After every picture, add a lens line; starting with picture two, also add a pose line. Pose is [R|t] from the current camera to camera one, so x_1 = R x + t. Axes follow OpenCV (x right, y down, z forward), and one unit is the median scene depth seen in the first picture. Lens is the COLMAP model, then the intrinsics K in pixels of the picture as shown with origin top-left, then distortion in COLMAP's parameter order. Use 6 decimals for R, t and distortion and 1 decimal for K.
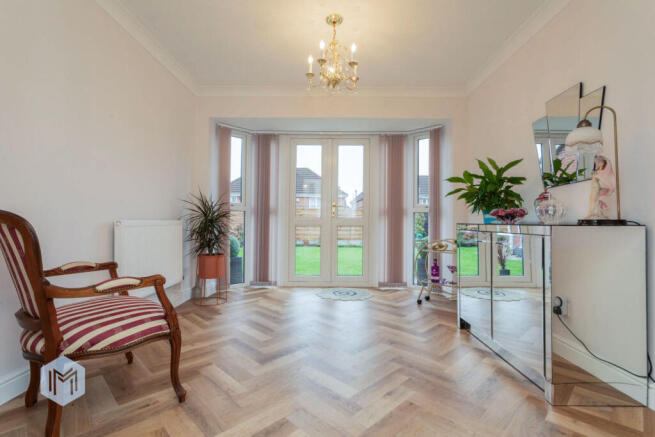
lens RADIAL K [[314.1, 0, 326.5], [0, 314.1, 216.3], [0, 0, 1]] dist [0.013434, 0.001179]
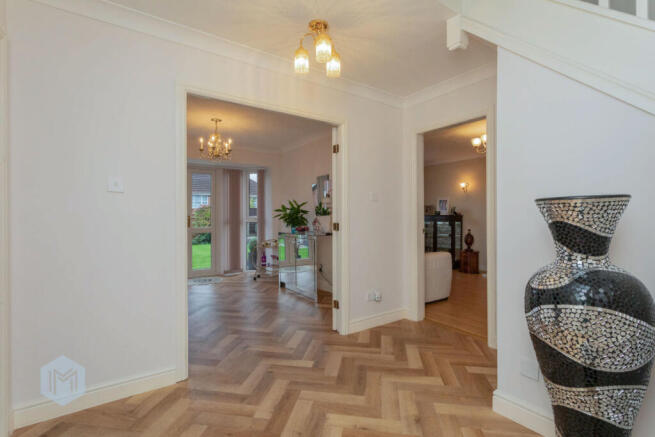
lens RADIAL K [[314.1, 0, 327.2], [0, 314.1, 218.1], [0, 0, 1]] dist [0.013434, 0.001179]
pose [[0.815880, -0.012903, 0.578077, -0.447956], [-0.002587, 0.999660, 0.025964, -0.115705], [-0.578215, -0.022679, 0.815569, -0.725947]]
